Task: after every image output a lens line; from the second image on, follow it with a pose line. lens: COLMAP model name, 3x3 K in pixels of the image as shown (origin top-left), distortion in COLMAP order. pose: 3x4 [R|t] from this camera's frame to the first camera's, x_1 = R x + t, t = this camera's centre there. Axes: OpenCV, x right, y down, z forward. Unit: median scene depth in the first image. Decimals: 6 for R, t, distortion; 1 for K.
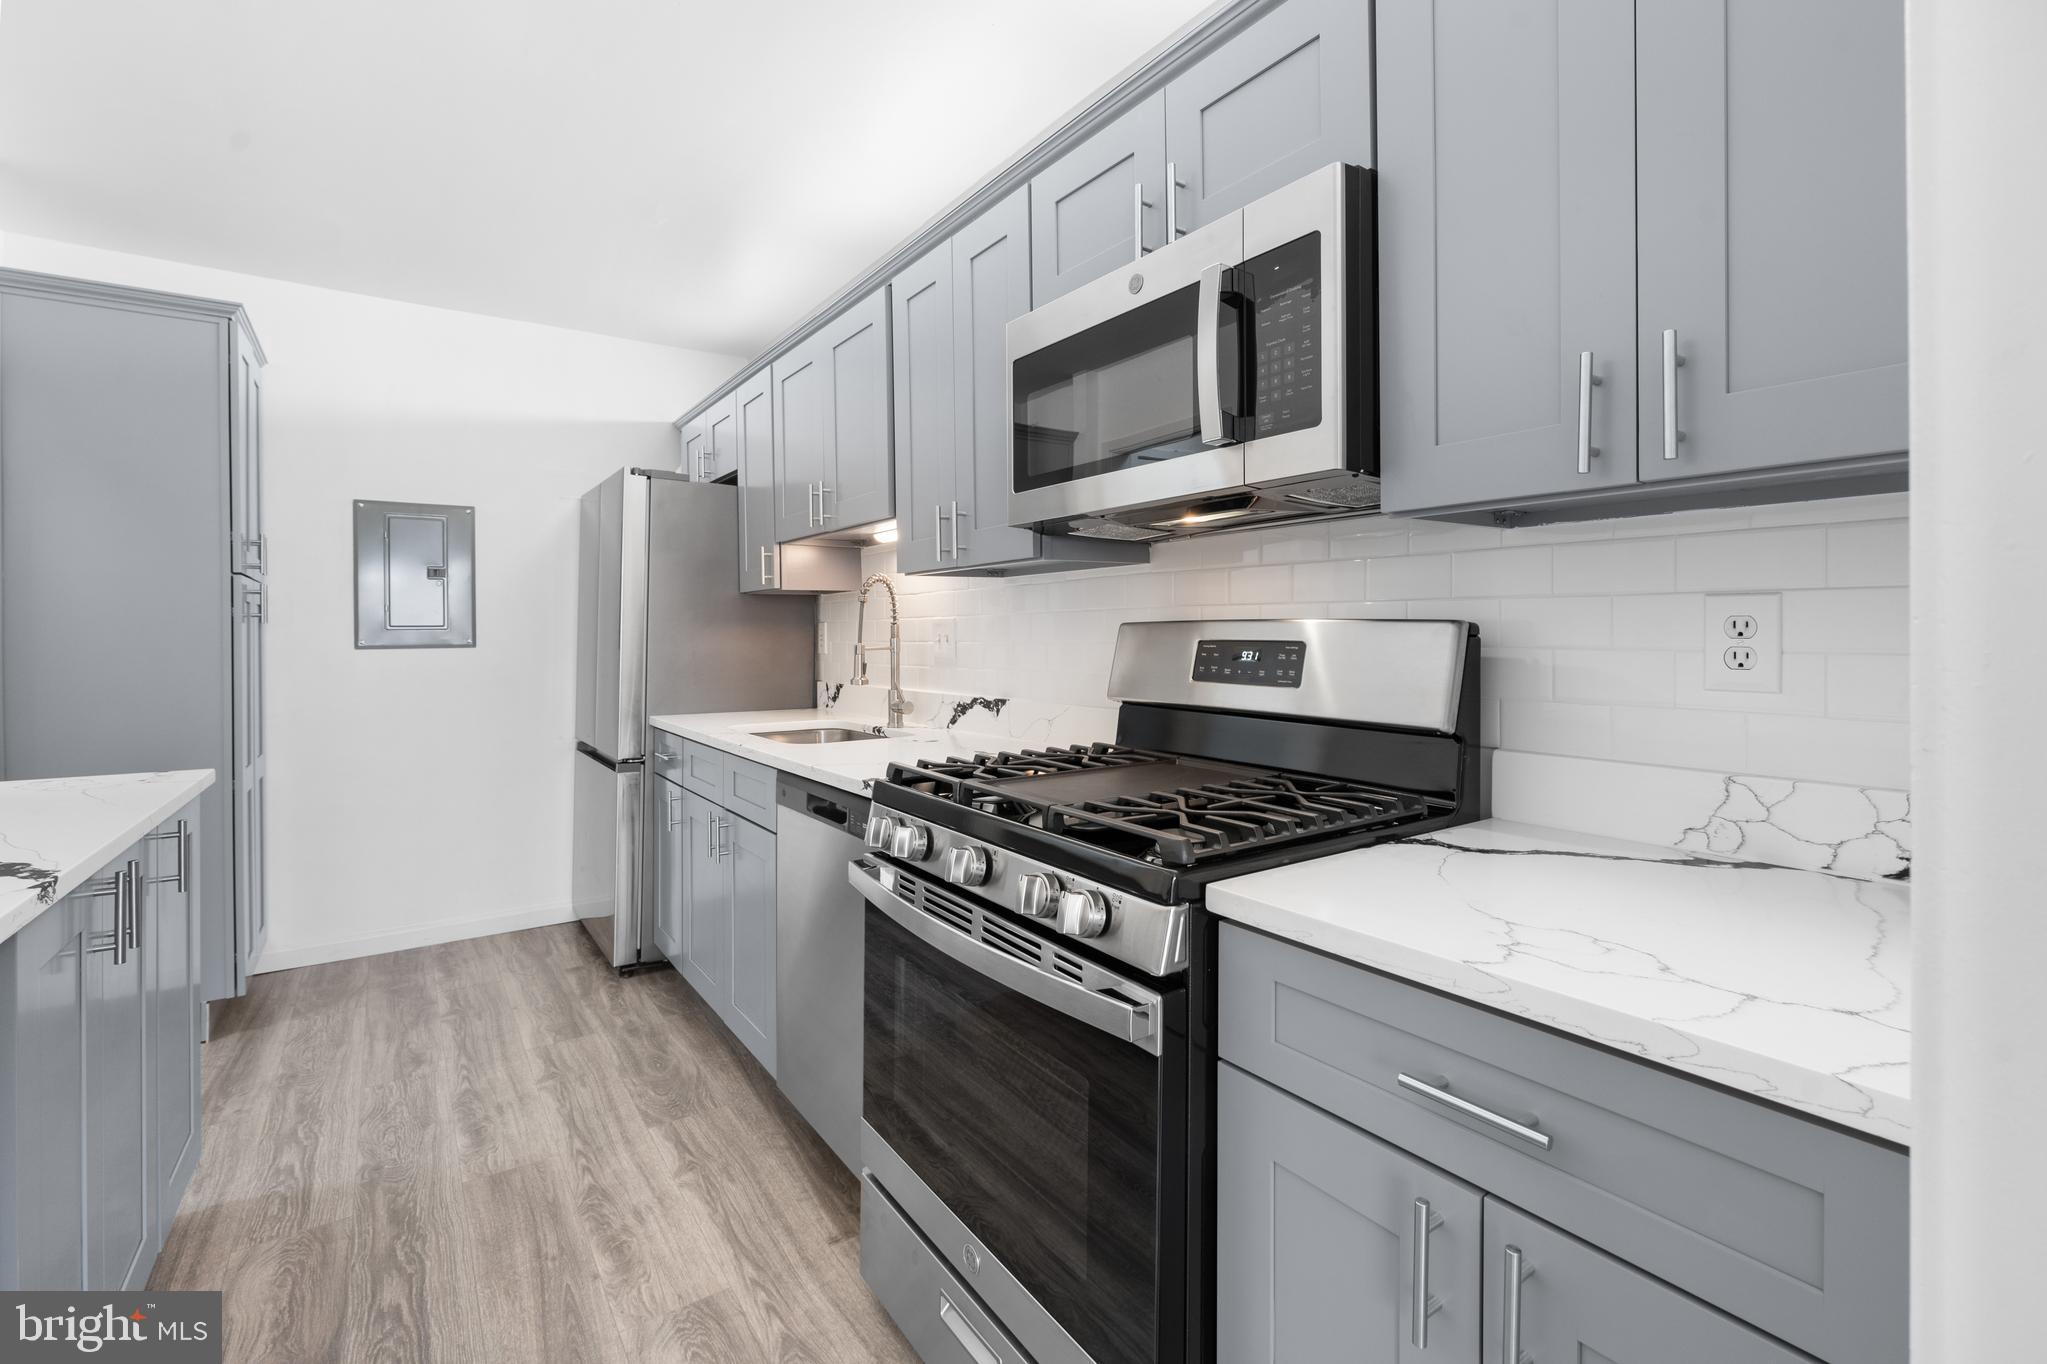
lens RADIAL K [[902.0, 0, 1021.4], [0, 902.0, 637.2], [0, 0, 1]] dist [-0.000155, -0.000244]
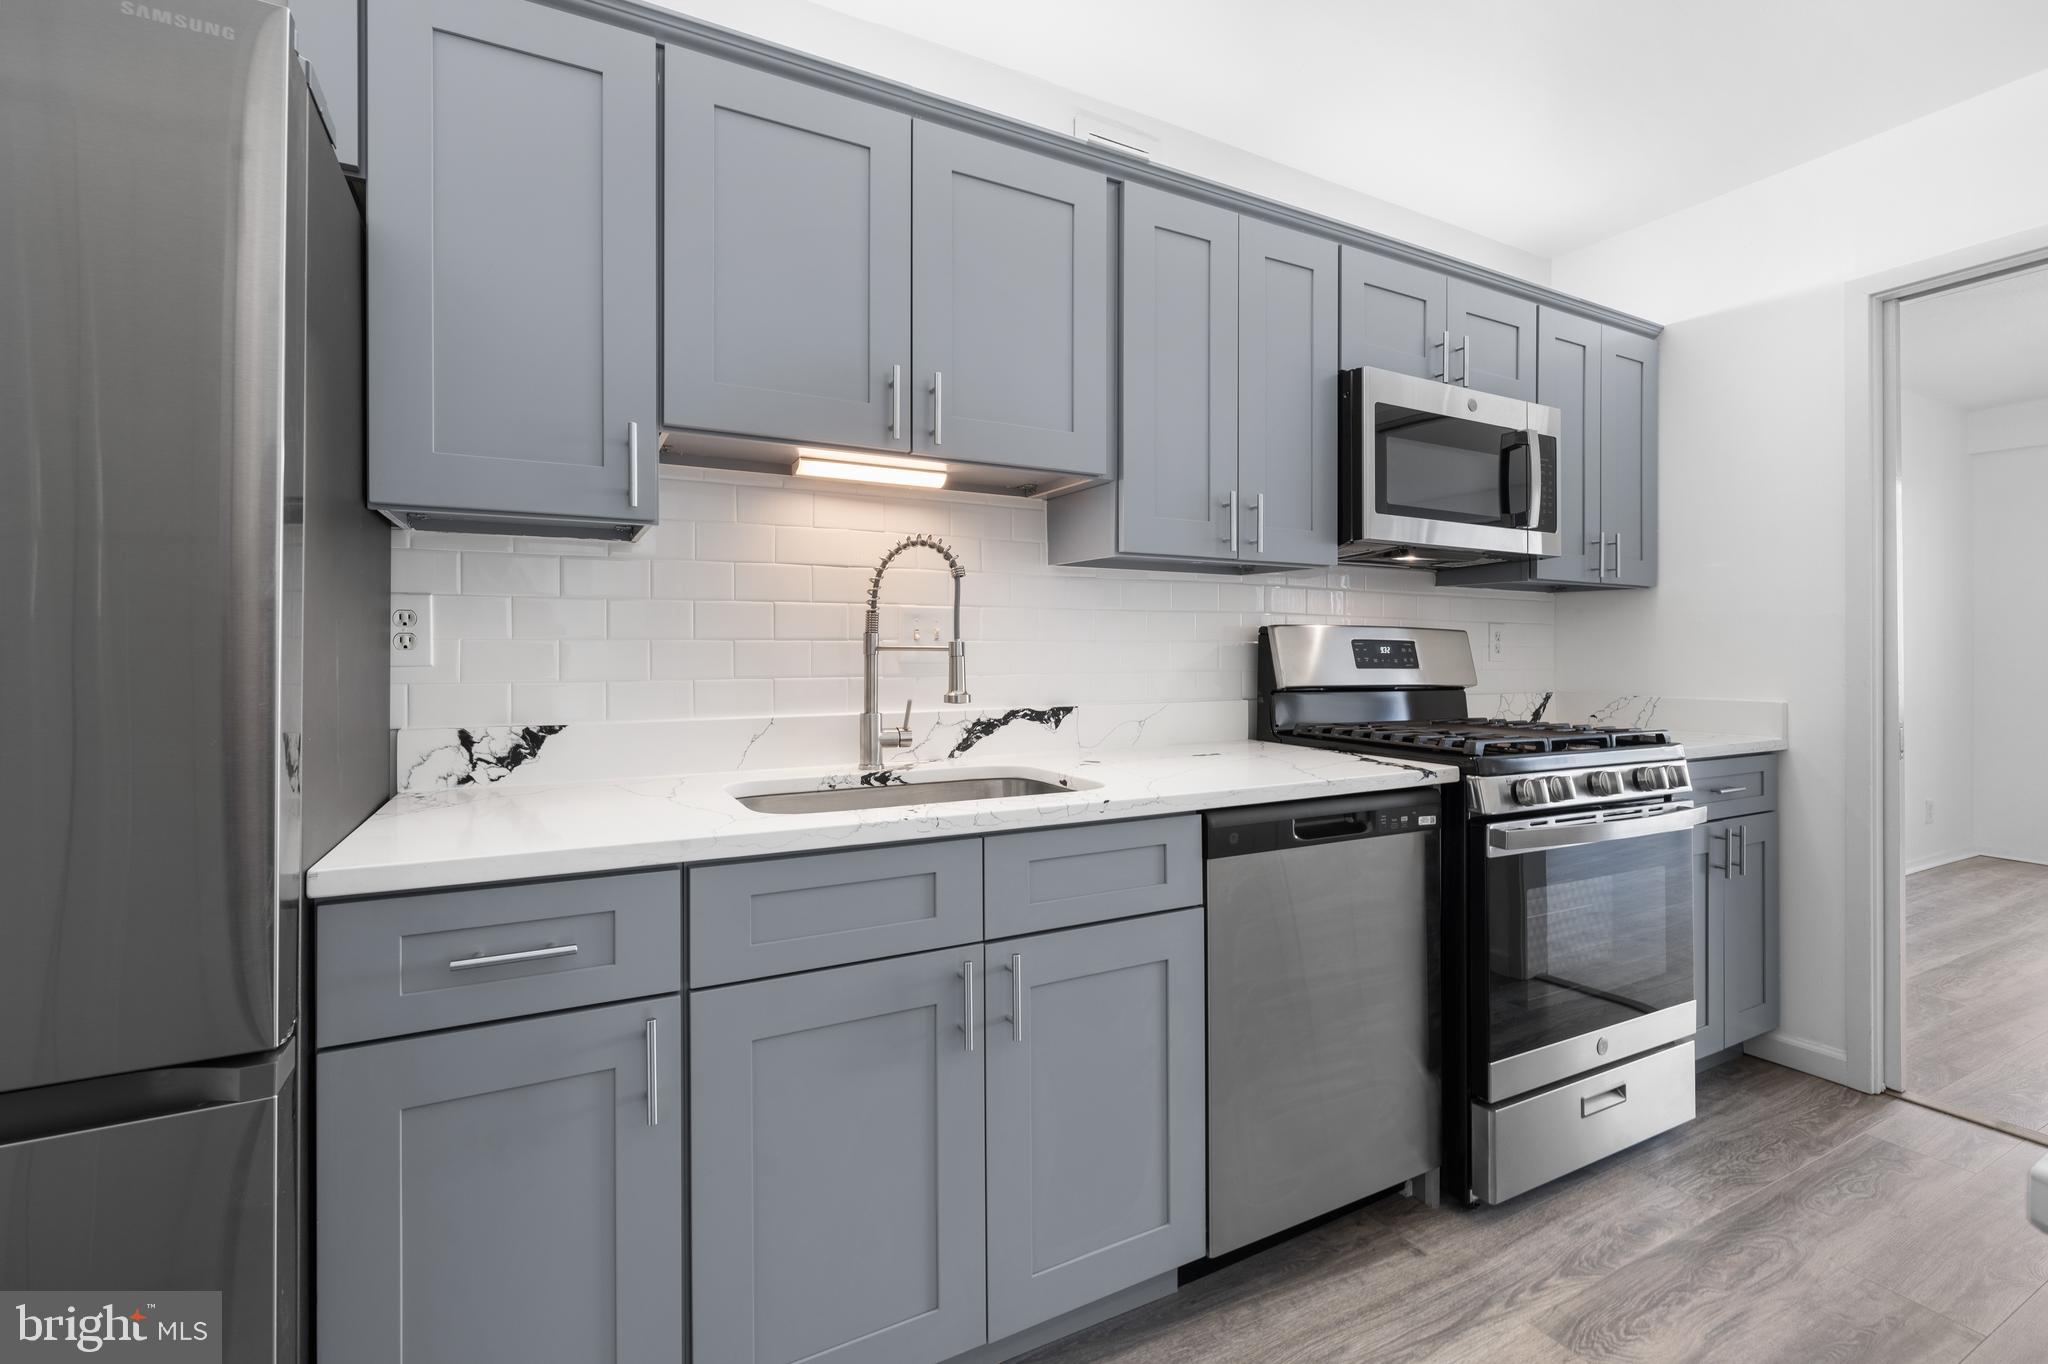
lens RADIAL K [[897.8, 0, 1020.5], [0, 897.8, 653.8], [0, 0, 1]] dist [-0.000448, 0.000246]
pose [[0.122051, 0.010751, 0.992466, -0.949520], [0.004870, 0.999923, -0.011431, 0.029443], [-0.992512, 0.006229, 0.121989, 1.013971]]
